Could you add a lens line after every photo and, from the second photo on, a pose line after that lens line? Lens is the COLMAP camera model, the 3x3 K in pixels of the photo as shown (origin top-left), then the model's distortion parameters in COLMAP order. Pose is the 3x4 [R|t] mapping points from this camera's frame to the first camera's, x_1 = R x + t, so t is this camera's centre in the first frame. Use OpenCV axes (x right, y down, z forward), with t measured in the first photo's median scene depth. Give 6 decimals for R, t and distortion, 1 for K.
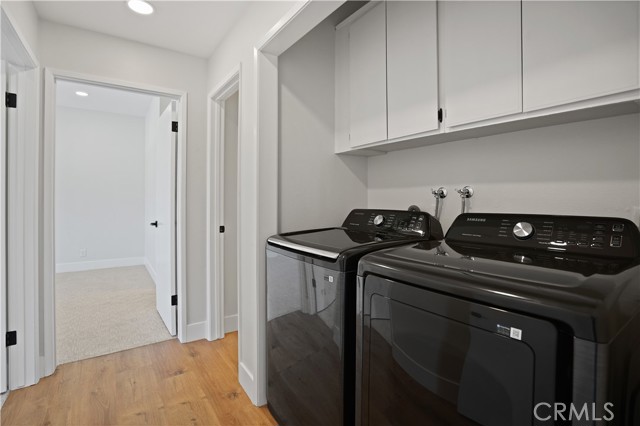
lens RADIAL K [[314.8, 0, 321.3], [0, 314.8, 203.9], [0, 0, 1]] dist [-0.033515, 0.000397]
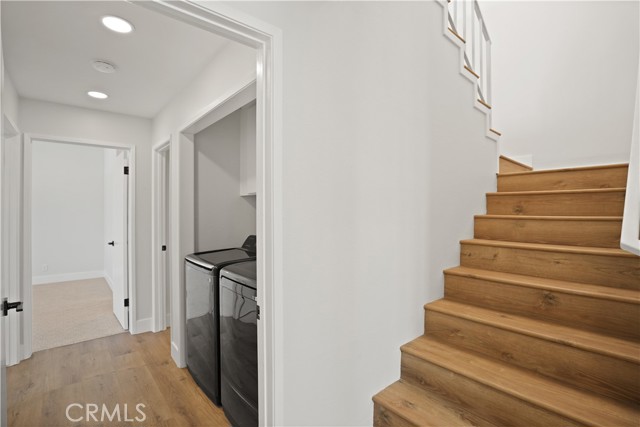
lens RADIAL K [[309.7, 0, 319.8], [0, 309.7, 216.1], [0, 0, 1]] dist [-0.028280, 0.000921]
pose [[0.995467, -0.001222, 0.095096, 0.267311], [0.000994, 0.999997, 0.002447, -0.070690], [-0.095098, -0.002341, 0.995465, -0.440758]]
